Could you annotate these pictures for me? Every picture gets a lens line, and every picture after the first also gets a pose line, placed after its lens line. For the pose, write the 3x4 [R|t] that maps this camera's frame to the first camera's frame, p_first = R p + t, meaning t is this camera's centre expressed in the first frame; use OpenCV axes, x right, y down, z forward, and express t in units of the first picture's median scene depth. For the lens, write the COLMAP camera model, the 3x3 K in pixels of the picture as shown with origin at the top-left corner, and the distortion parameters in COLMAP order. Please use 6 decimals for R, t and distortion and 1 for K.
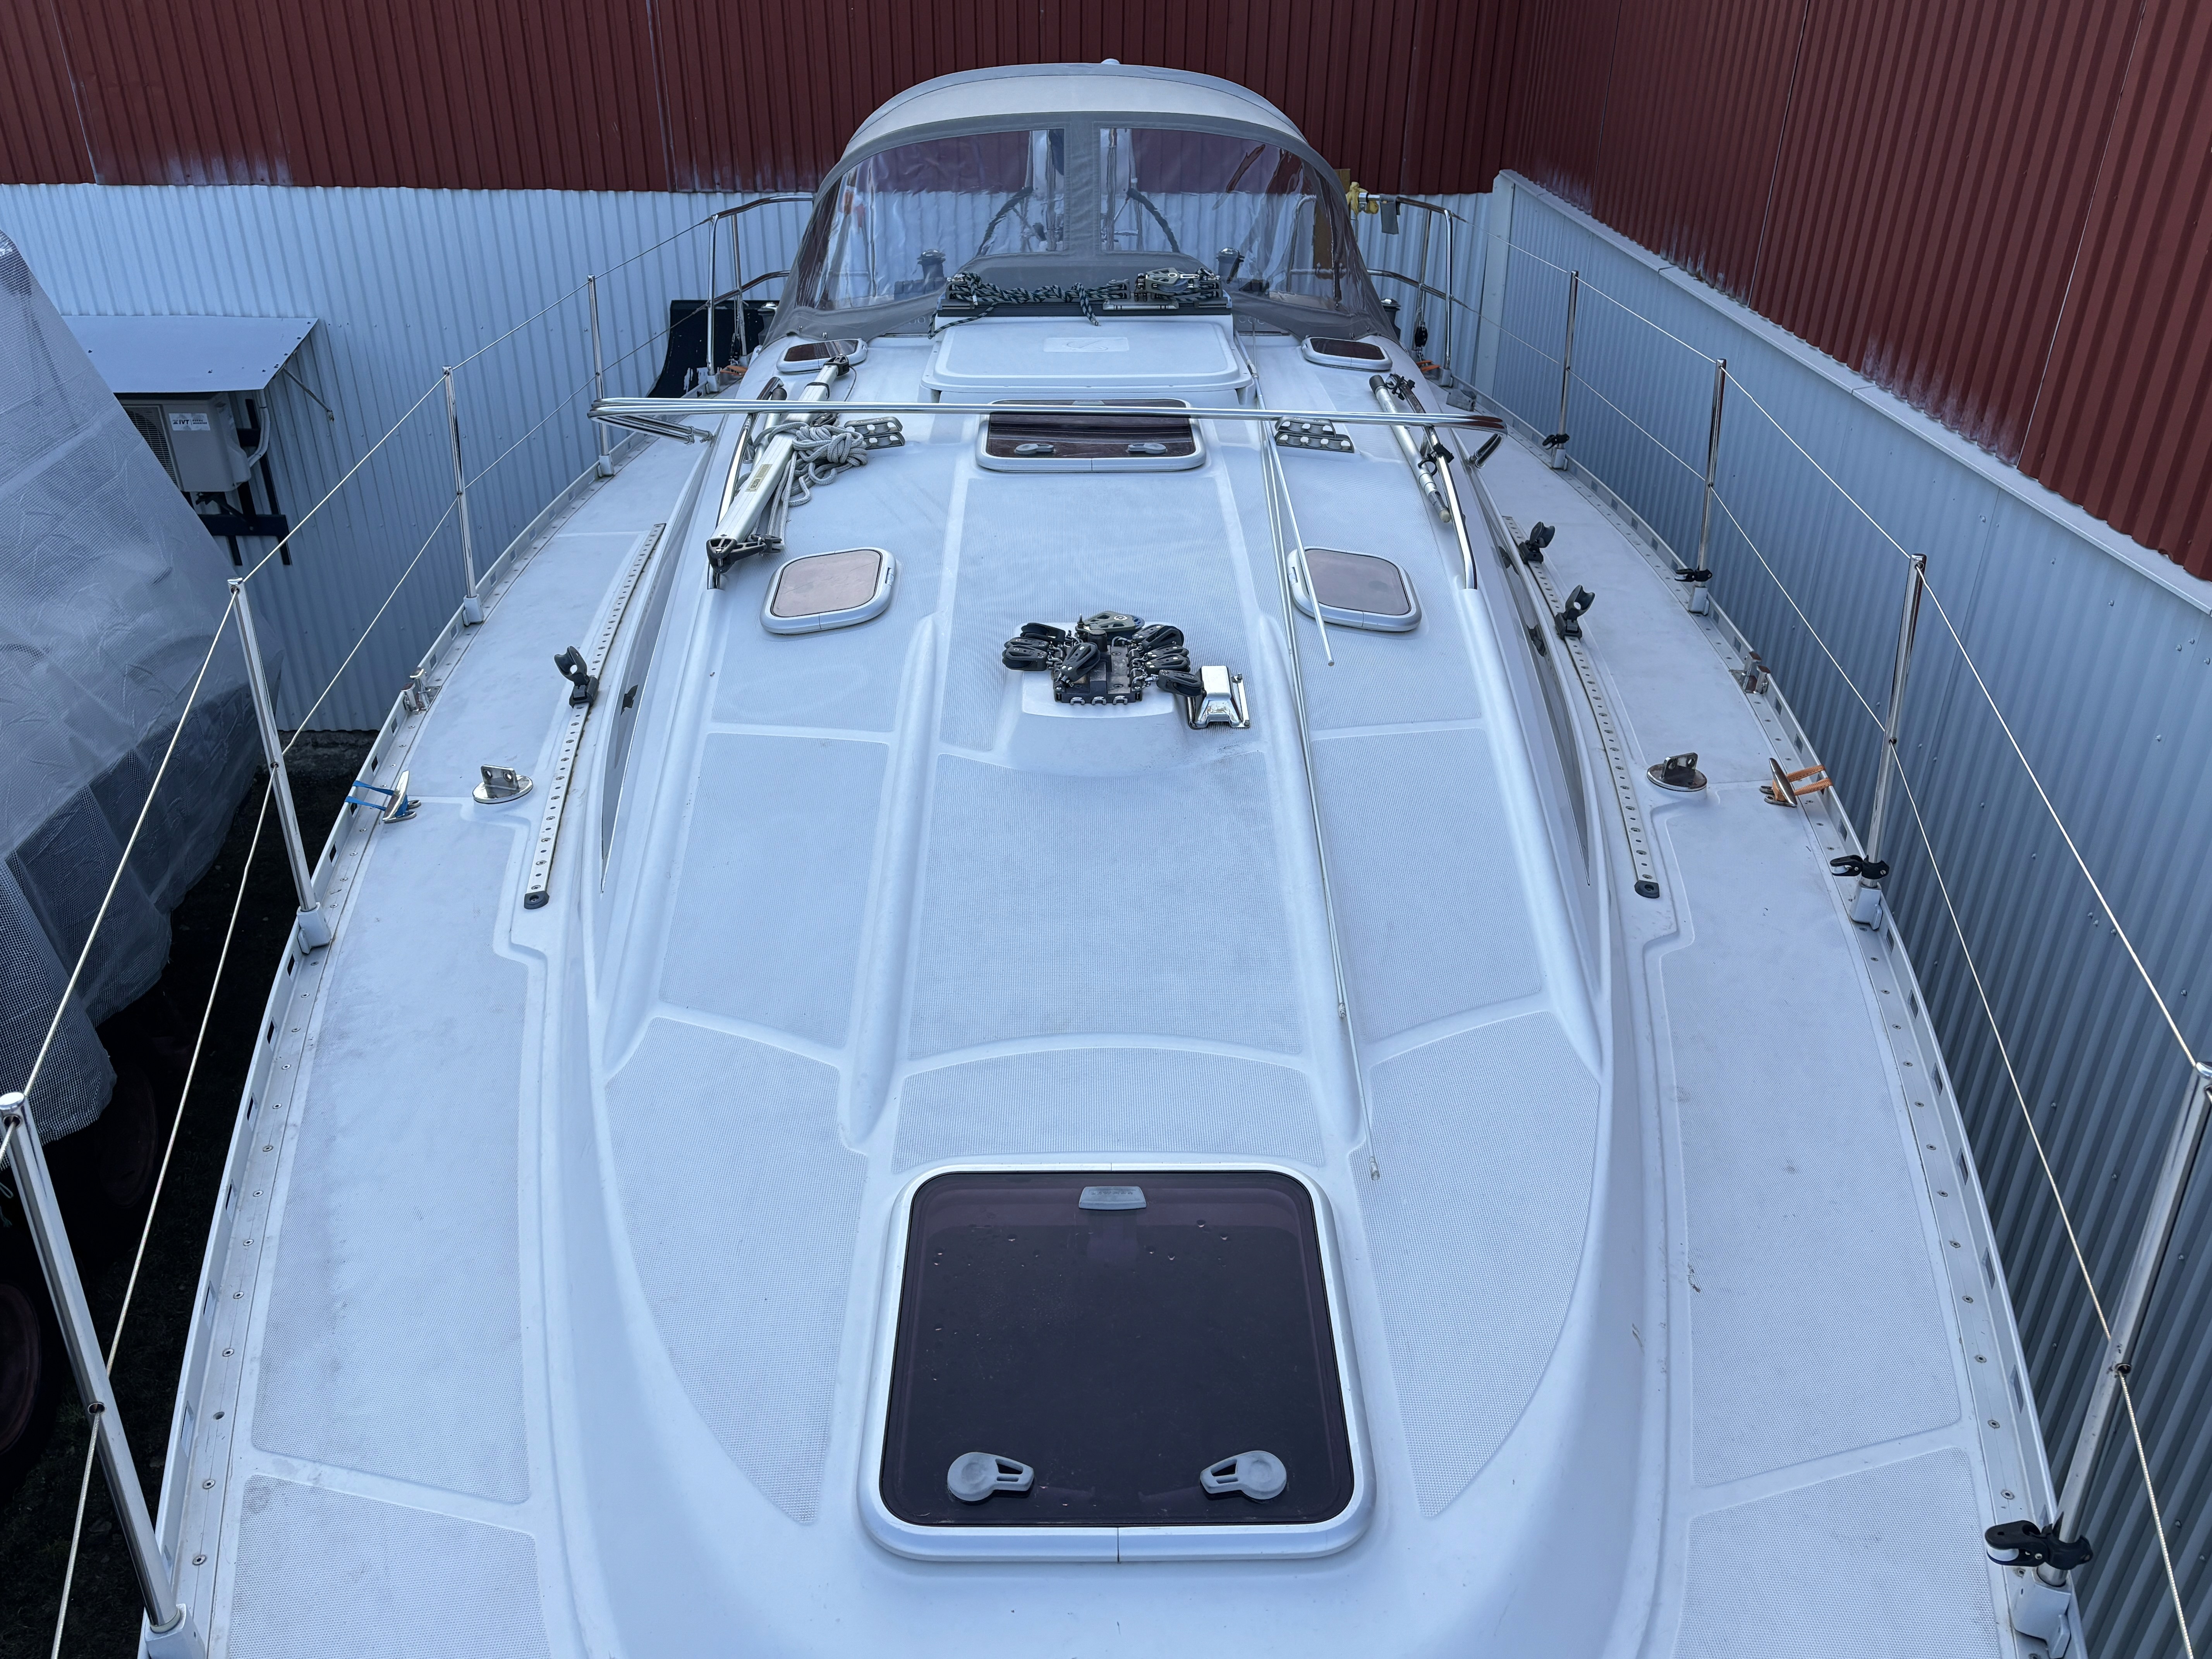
lens RADIAL K [[1725.7, 0, 1106.0], [0, 1725.7, 829.5], [0, 0, 1]] dist [0.023092, 0.004798]
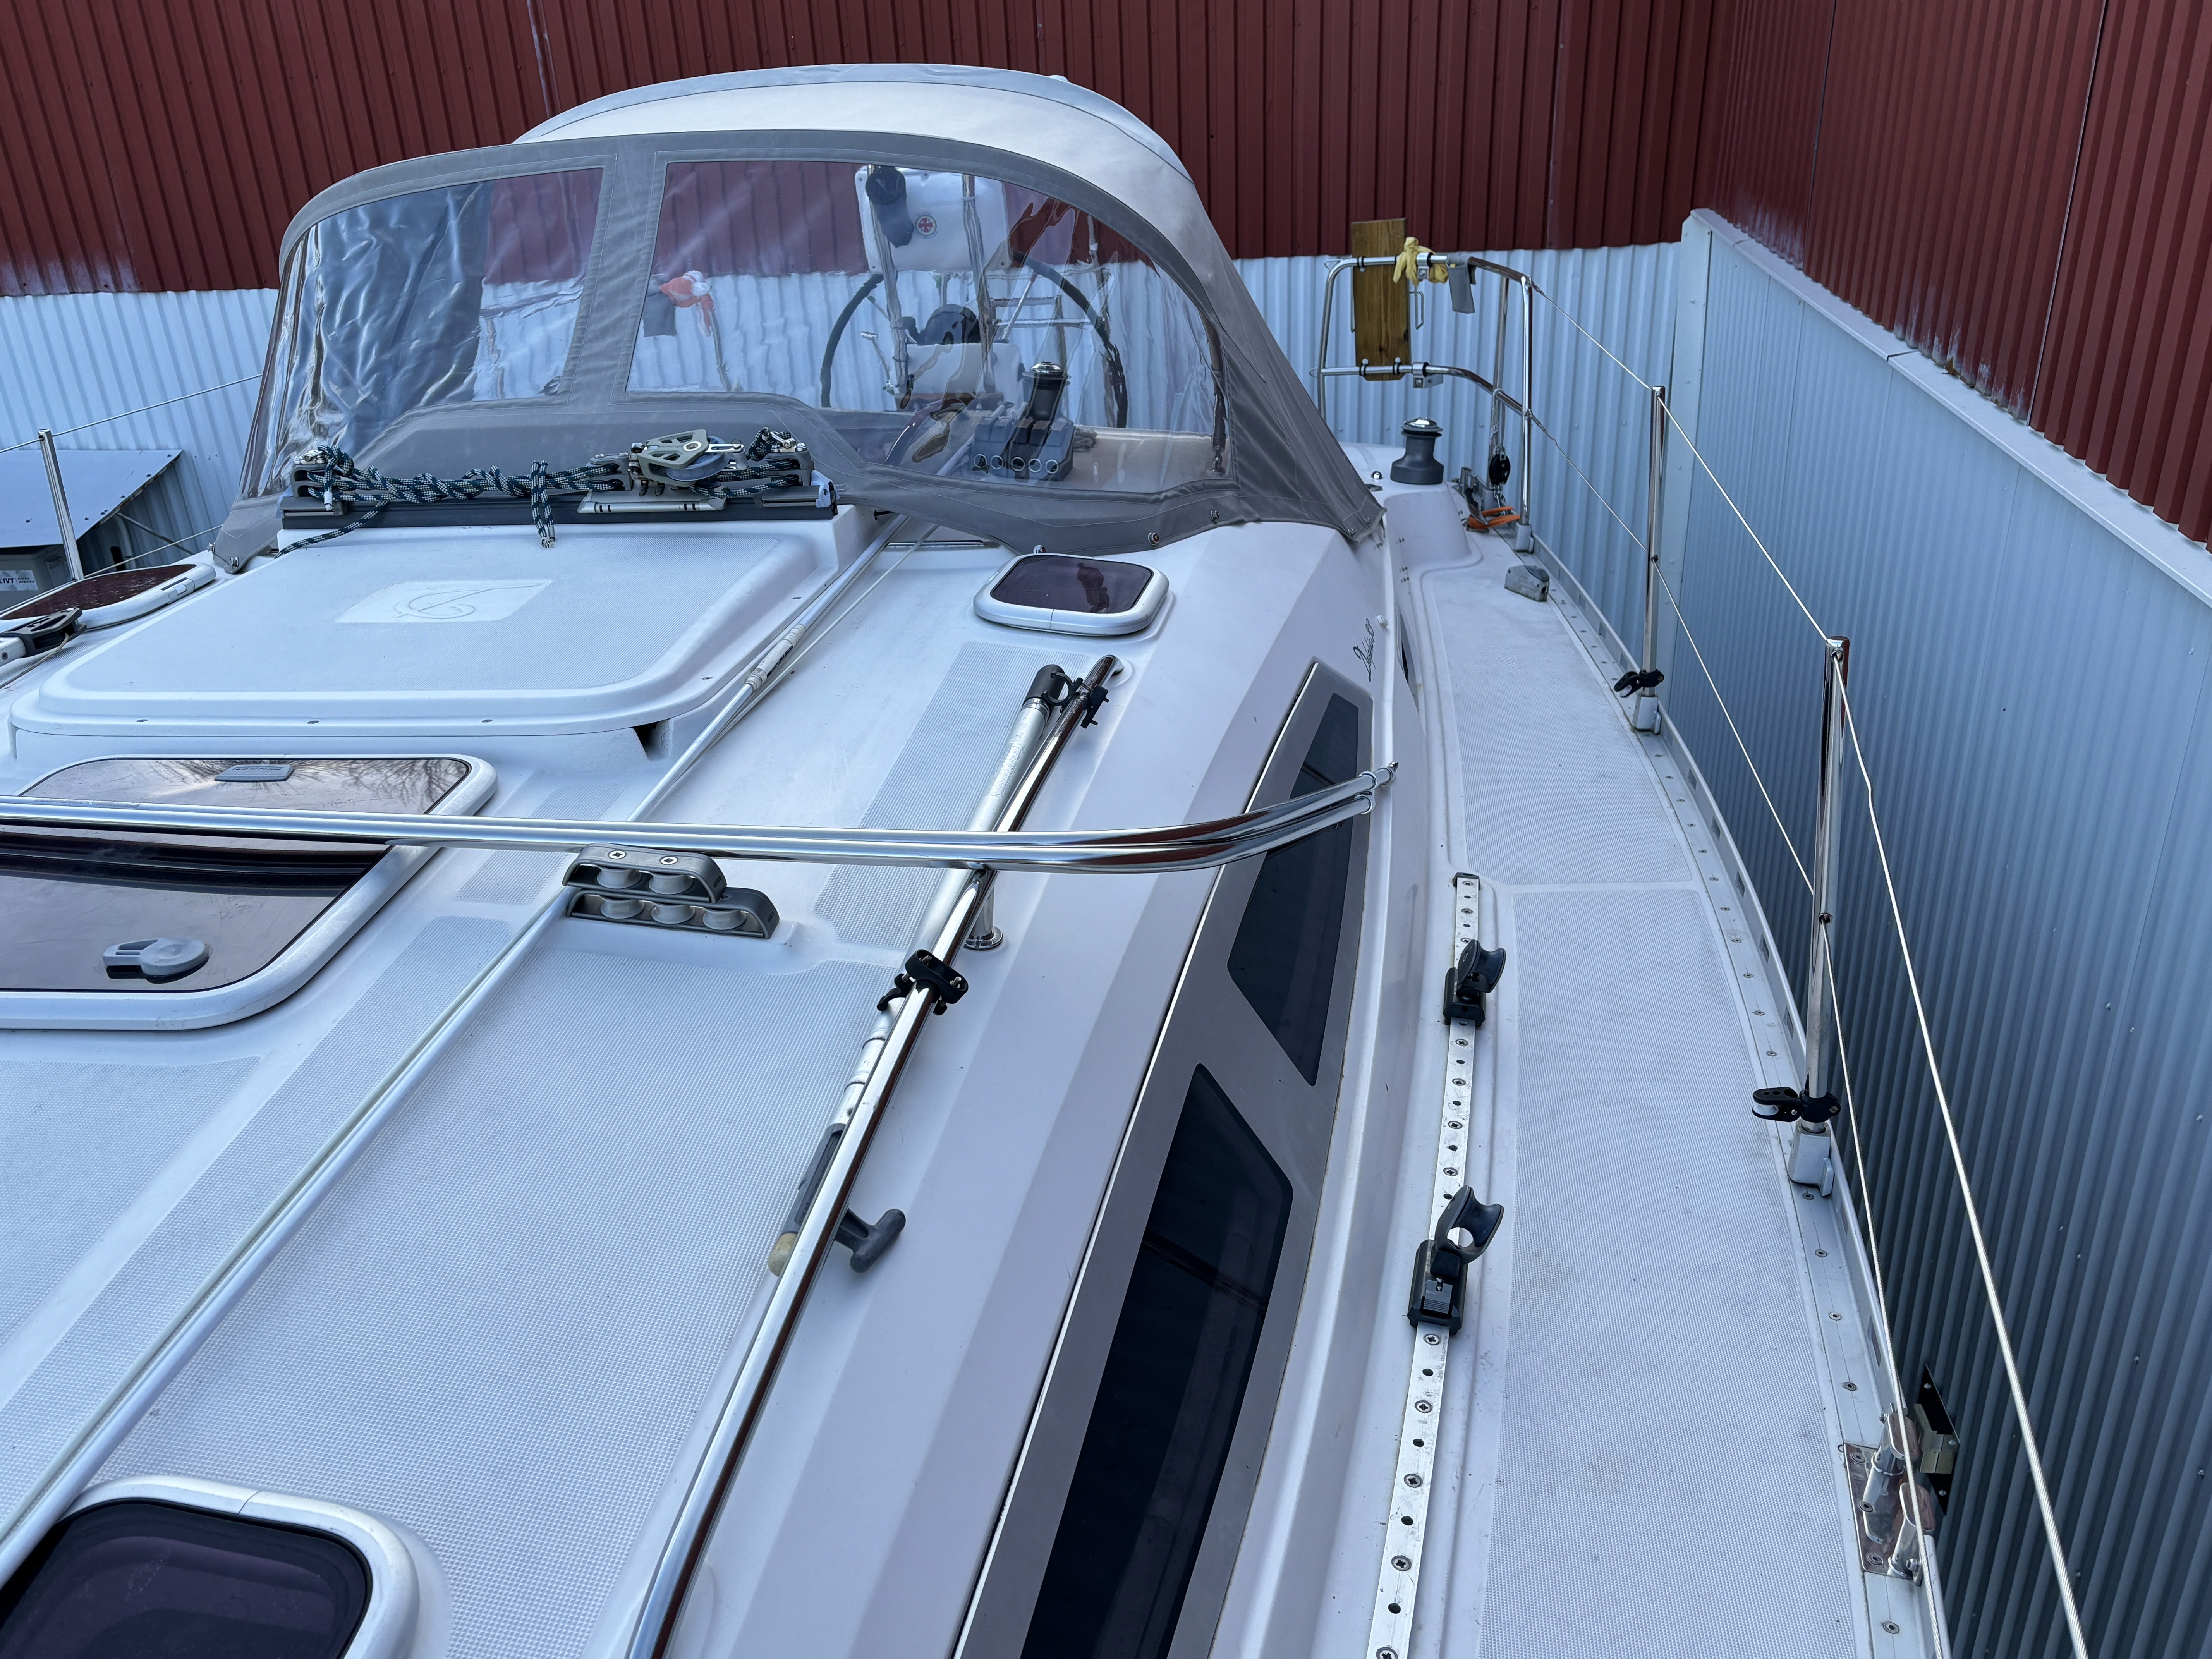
lens RADIAL K [[1812.2, 0, 1089.4], [0, 1812.2, 821.2], [0, 0, 1]] dist [0.029435, 0.000765]
pose [[0.986204, 0.013824, -0.164957, 0.140880], [-0.022319, 0.998512, -0.049754, -0.113032], [0.164024, 0.052749, 0.985045, 0.305160]]
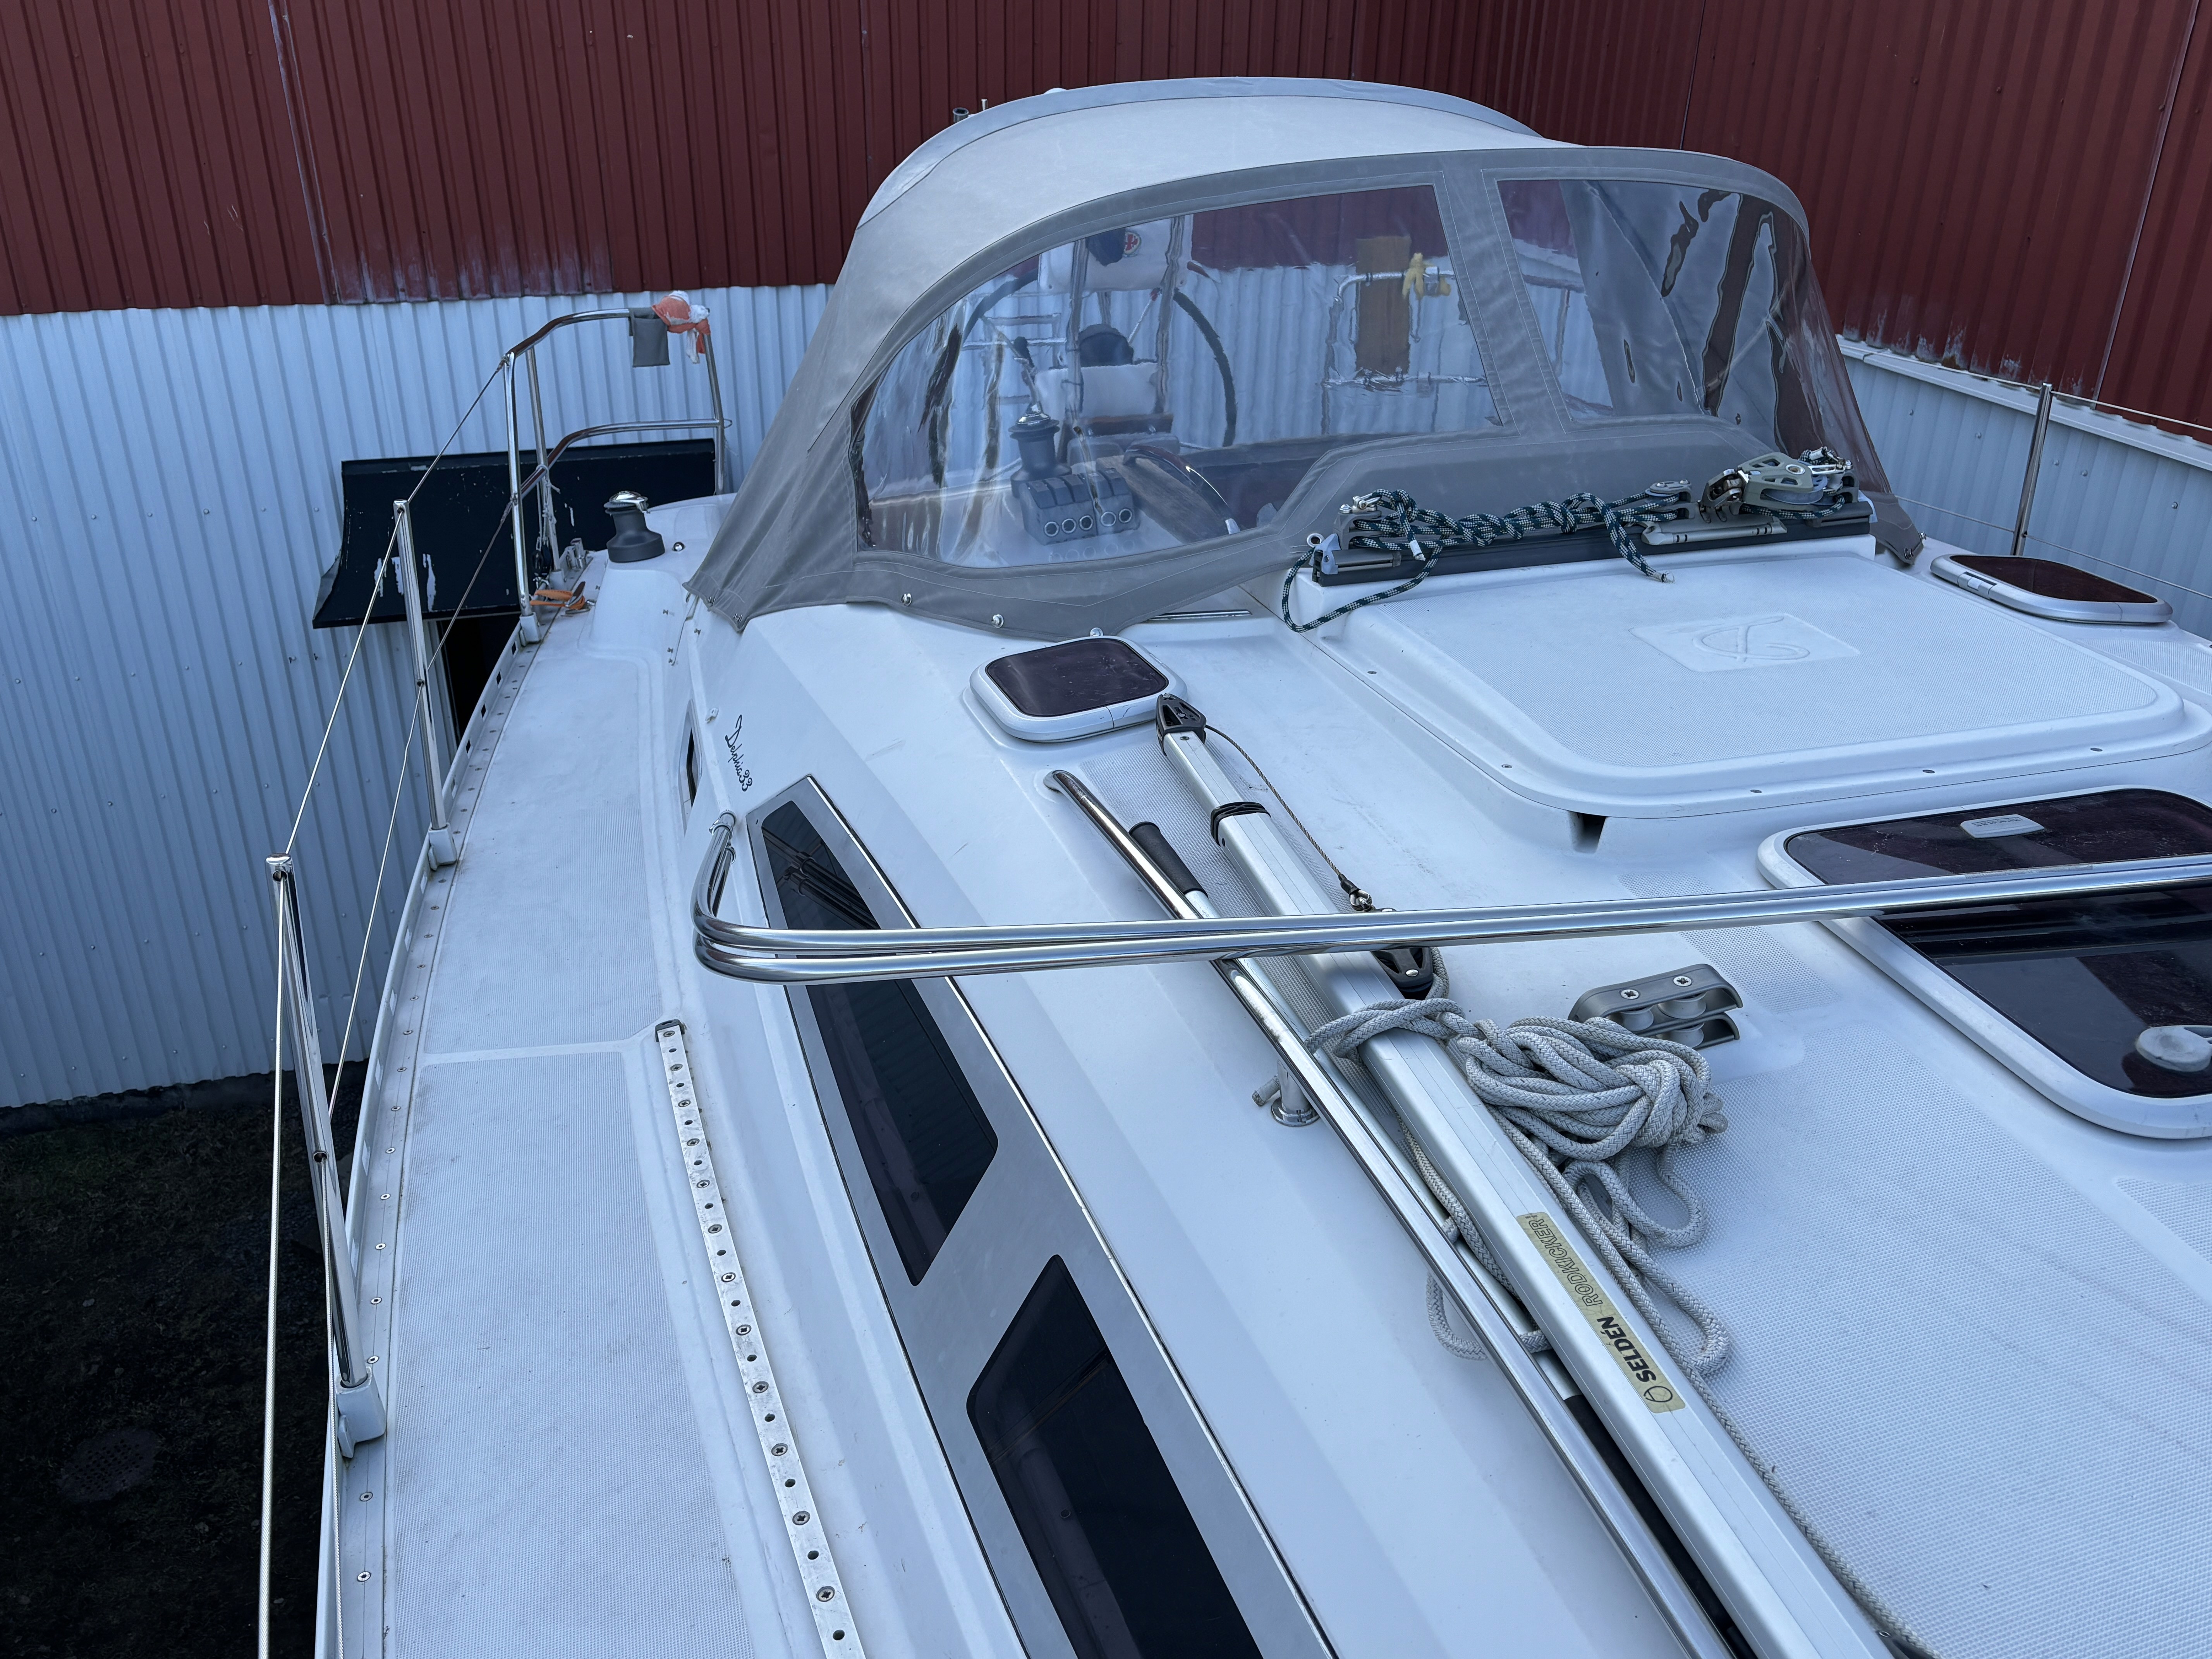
lens RADIAL K [[1795.8, 0, 1106.0], [0, 1795.8, 829.5], [0, 0, 1]] dist [0.033128, -0.002729]
pose [[0.971672, -0.107608, 0.210412, -0.159506], [0.116760, 0.992660, -0.031527, -0.134233], [-0.205475, 0.055202, 0.977104, 0.325475]]
